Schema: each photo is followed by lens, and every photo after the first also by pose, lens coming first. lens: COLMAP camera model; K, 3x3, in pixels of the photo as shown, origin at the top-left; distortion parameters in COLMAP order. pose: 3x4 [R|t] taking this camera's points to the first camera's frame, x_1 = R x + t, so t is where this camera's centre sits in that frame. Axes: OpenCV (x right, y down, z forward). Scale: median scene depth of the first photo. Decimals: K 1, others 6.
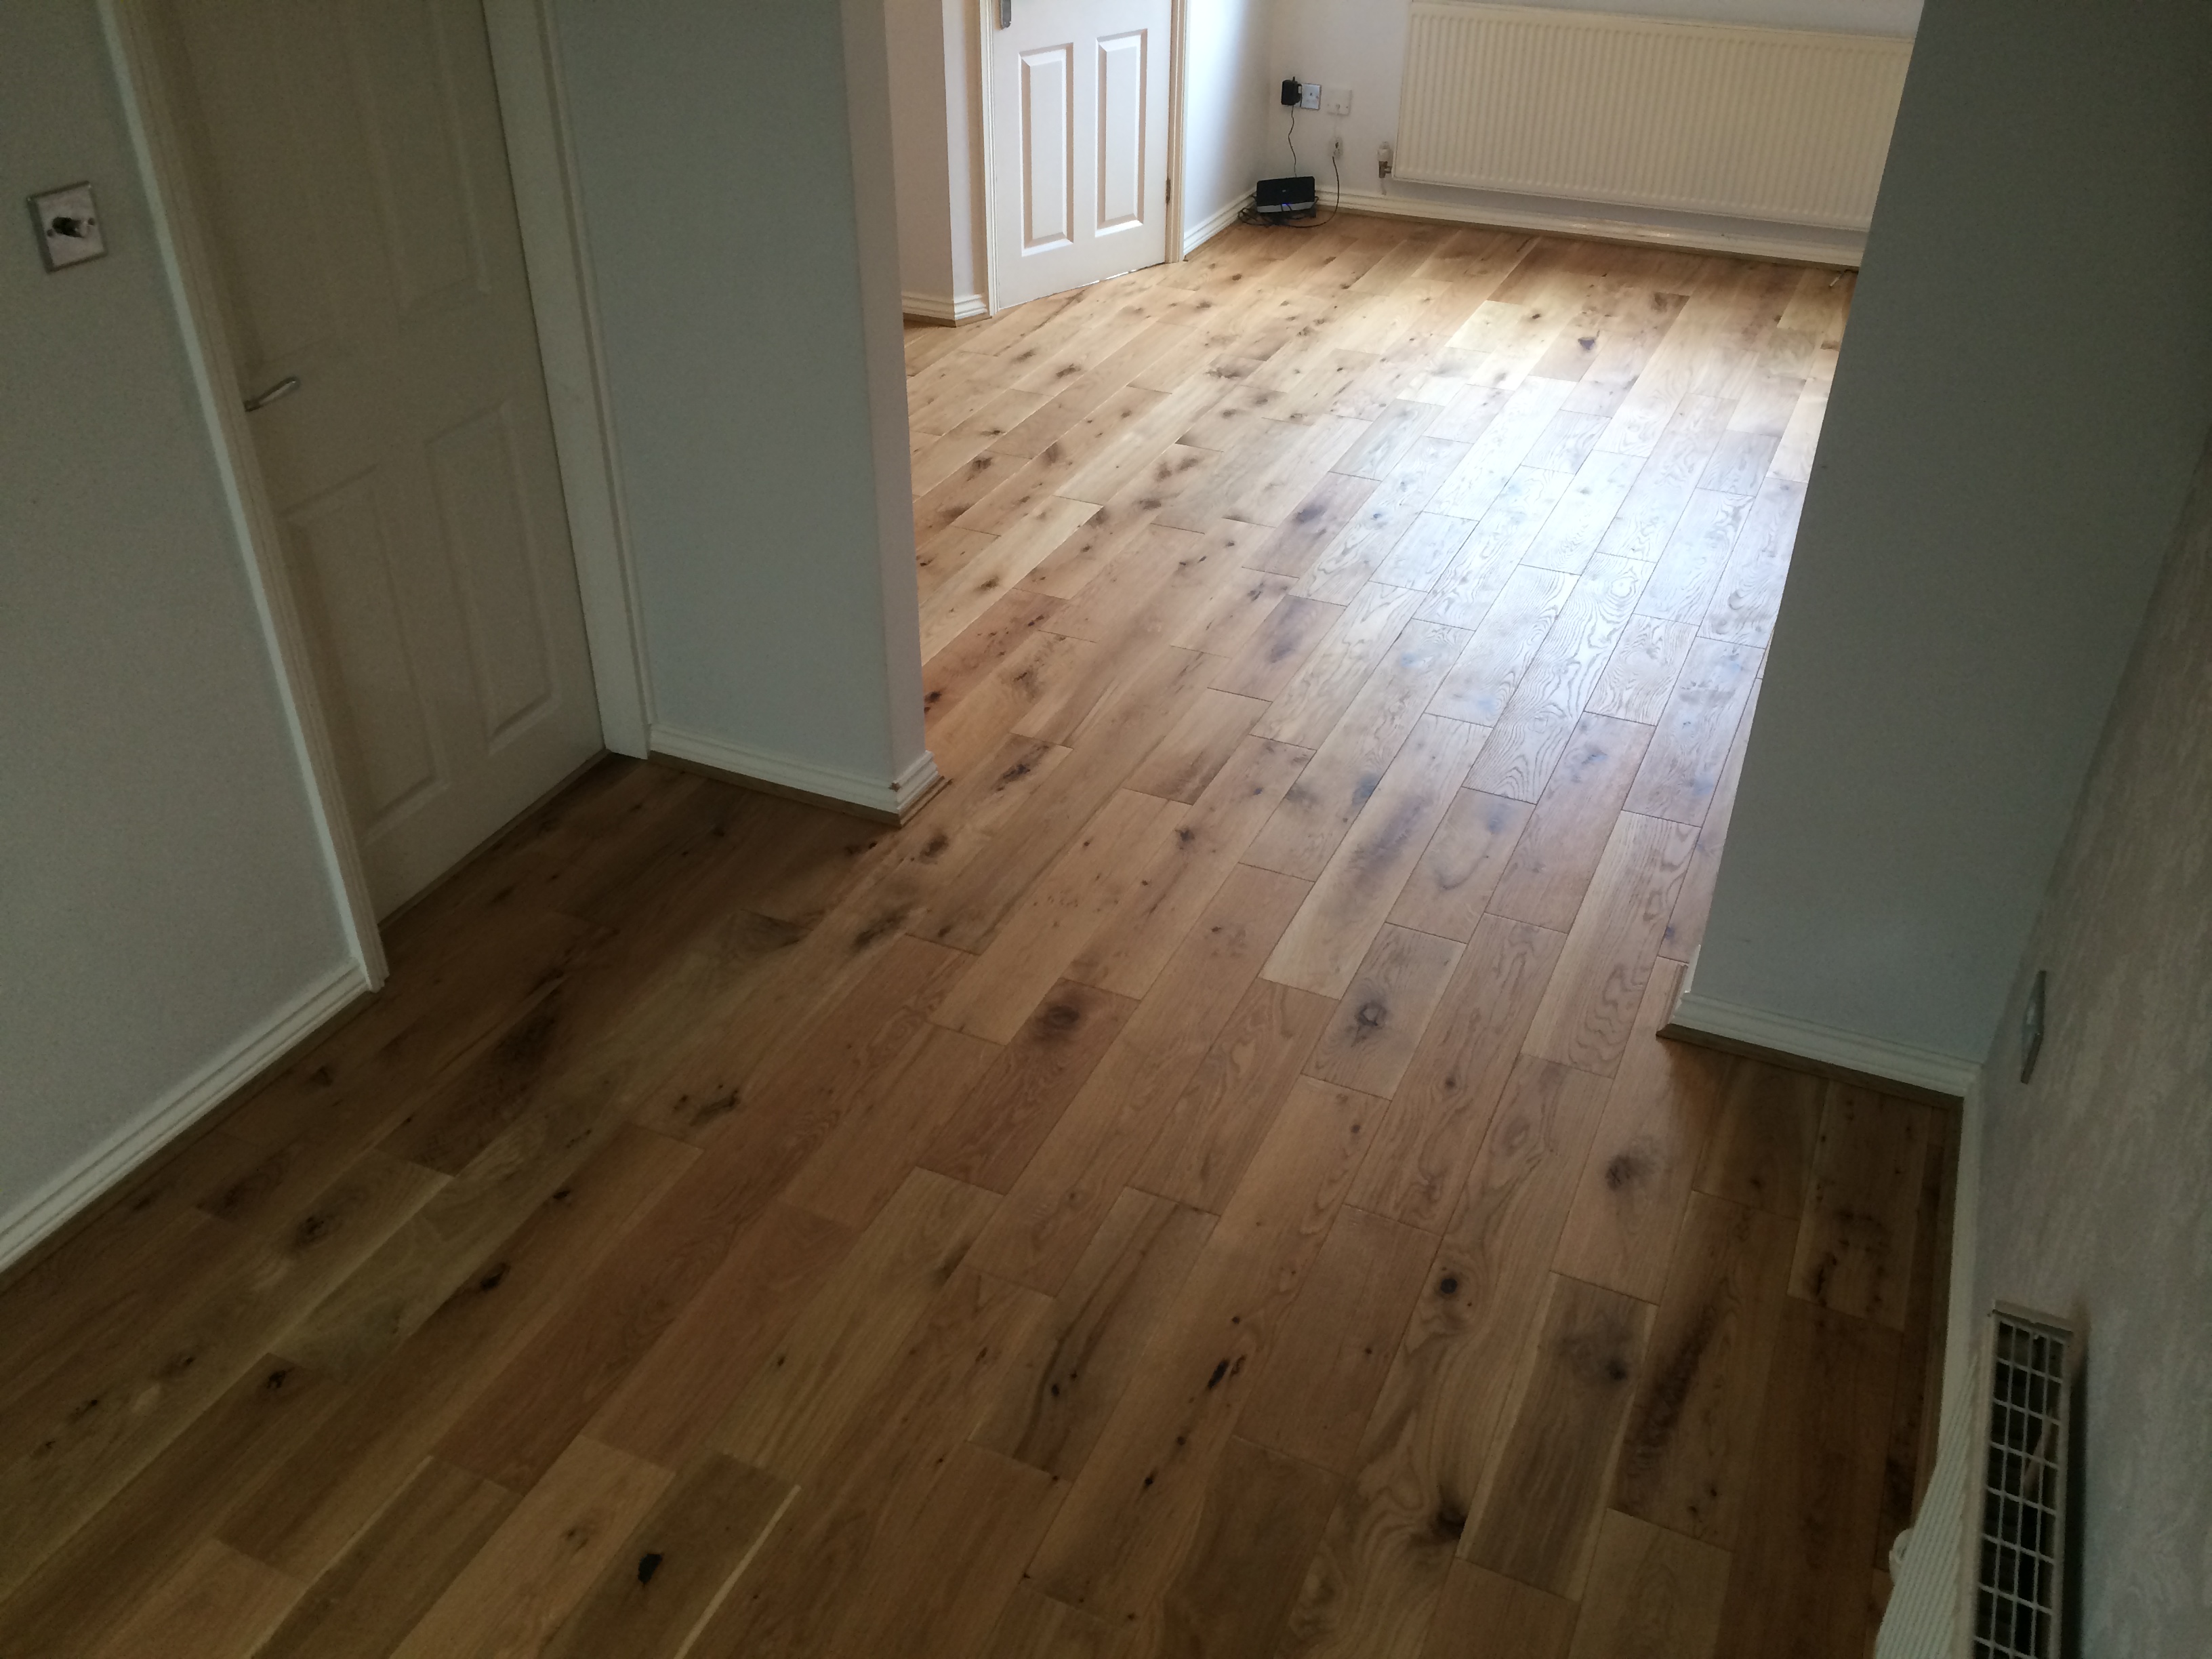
lens RADIAL K [[1894.1, 0, 1096.5], [0, 1894.1, 823.9], [0, 0, 1]] dist [0.064295, -0.007011]
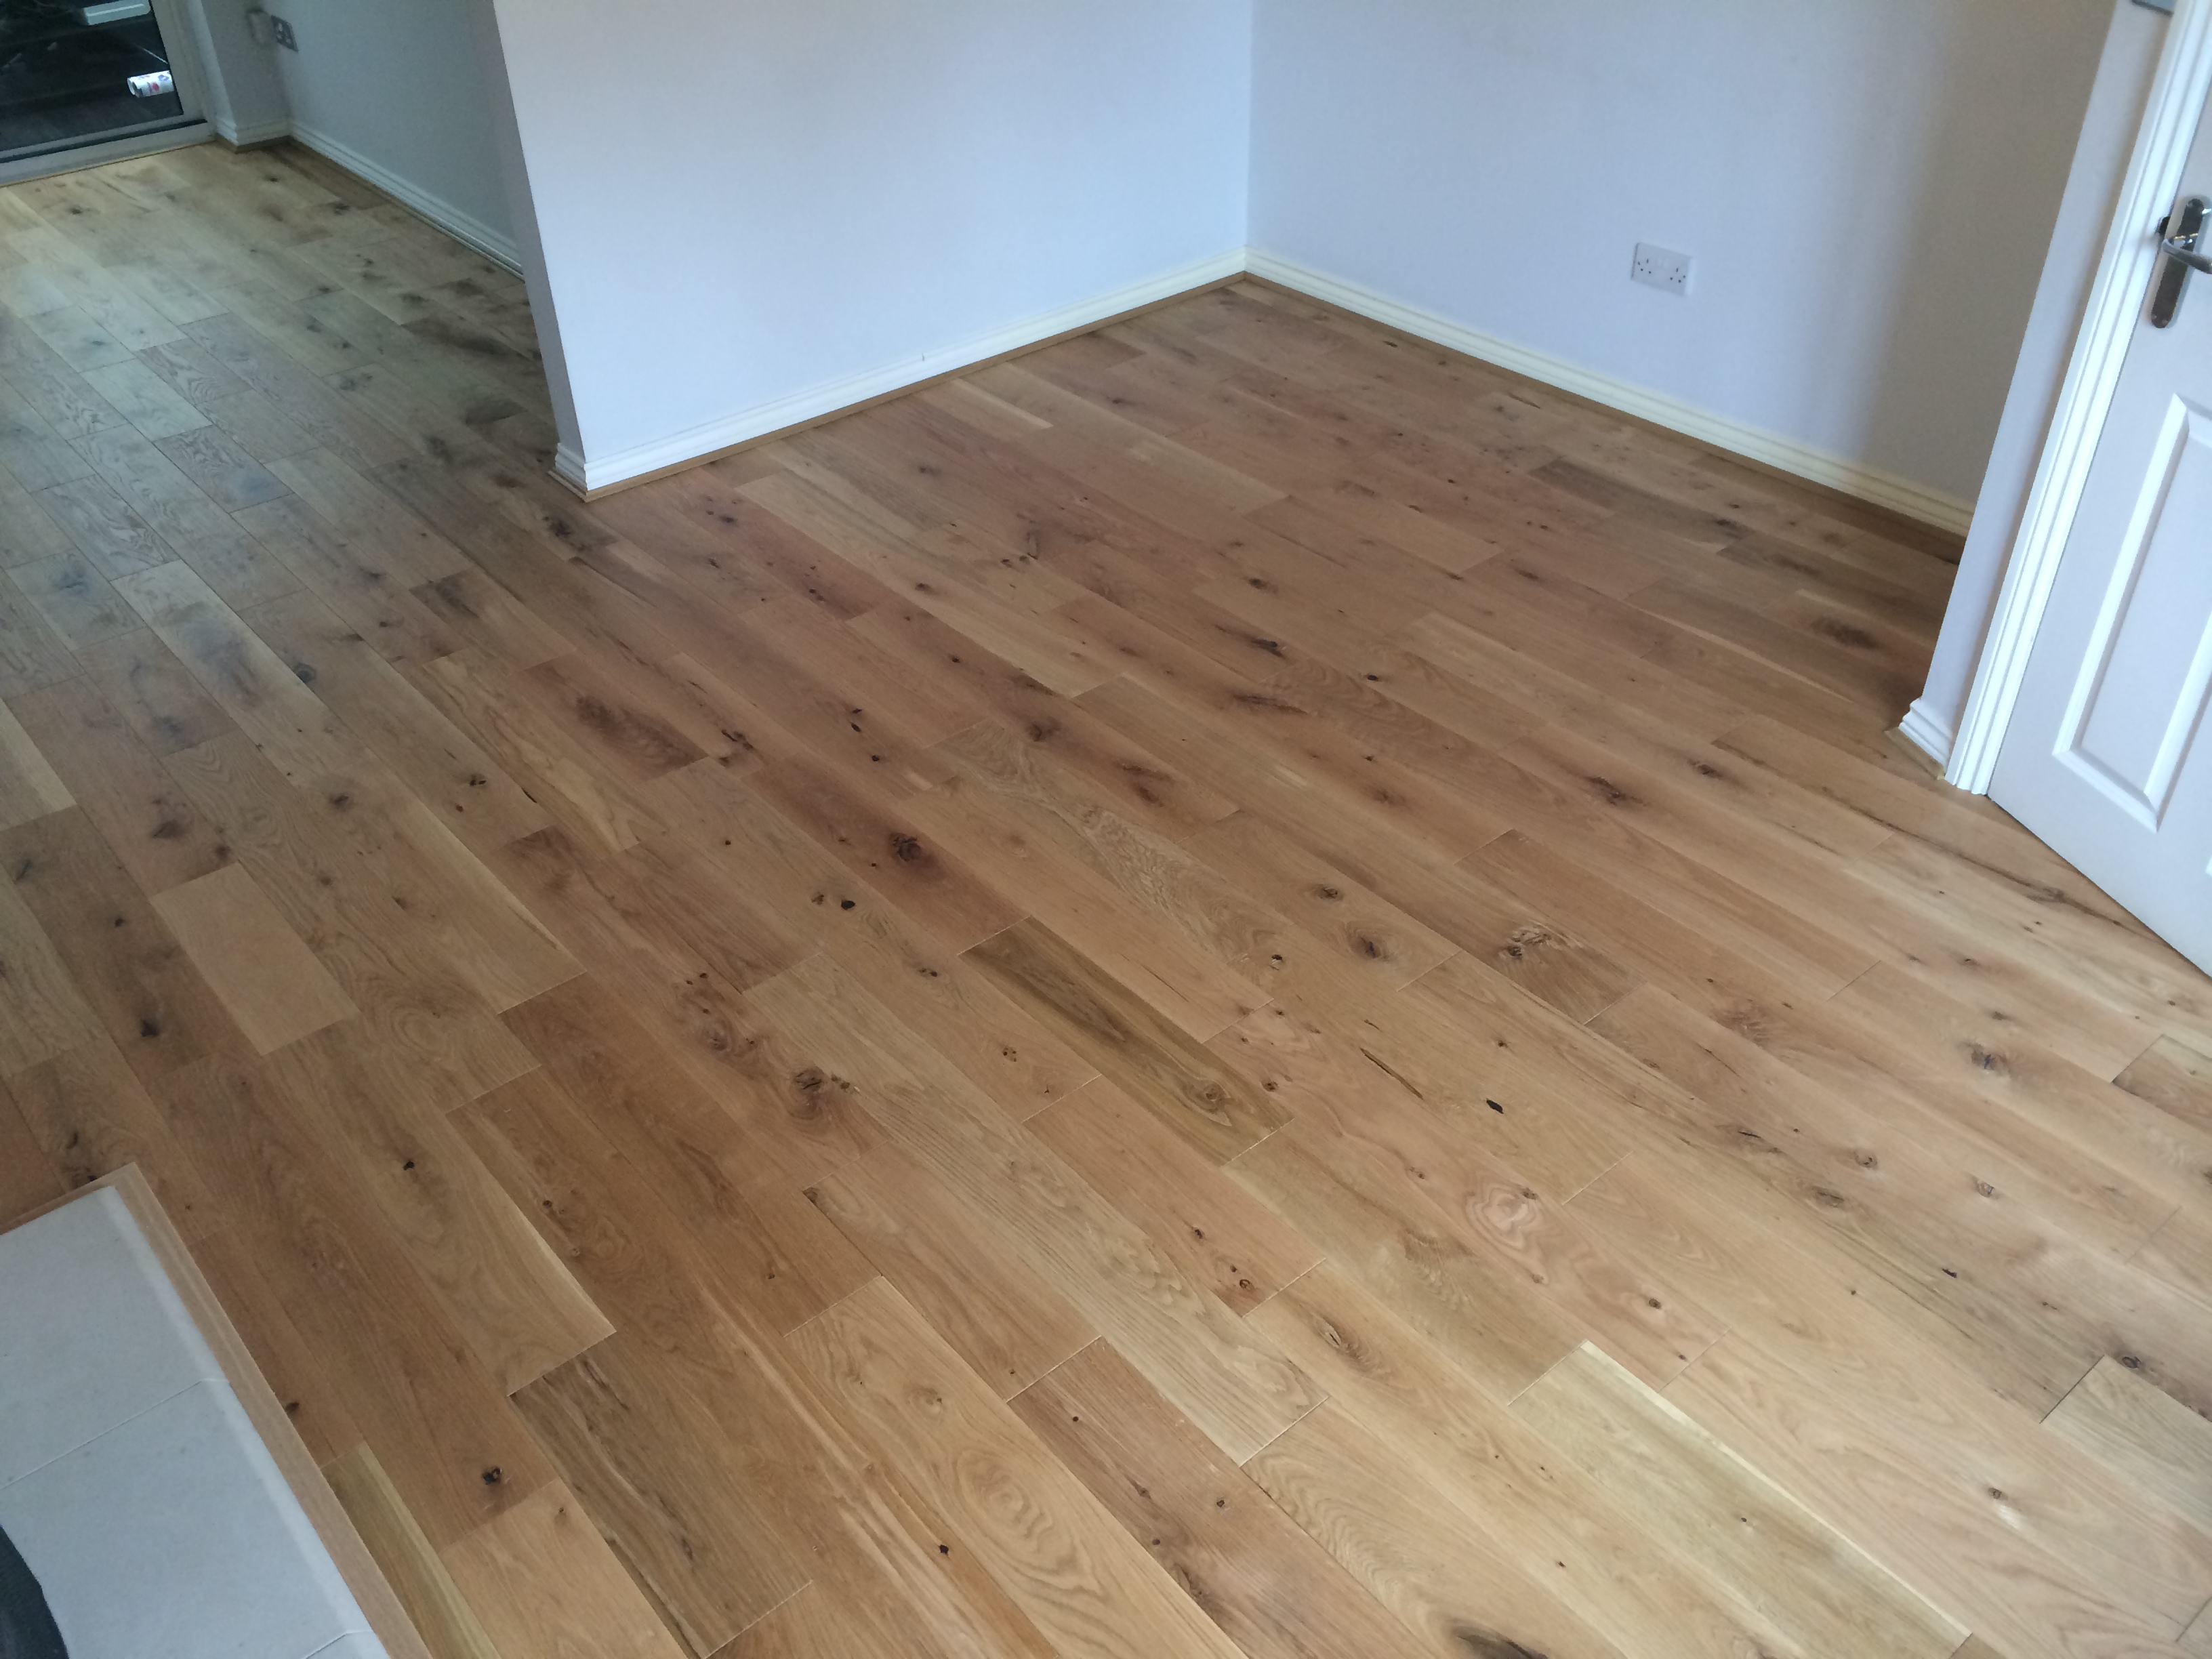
lens RADIAL K [[1894.1, 0, 1096.5], [0, 1894.1, 823.9], [0, 0, 1]] dist [0.064295, -0.007011]
pose [[-0.429969, 0.546121, -0.718943, 0.864484], [-0.464757, 0.548814, 0.694840, -1.025791], [0.774033, 0.632894, 0.017840, 1.596973]]
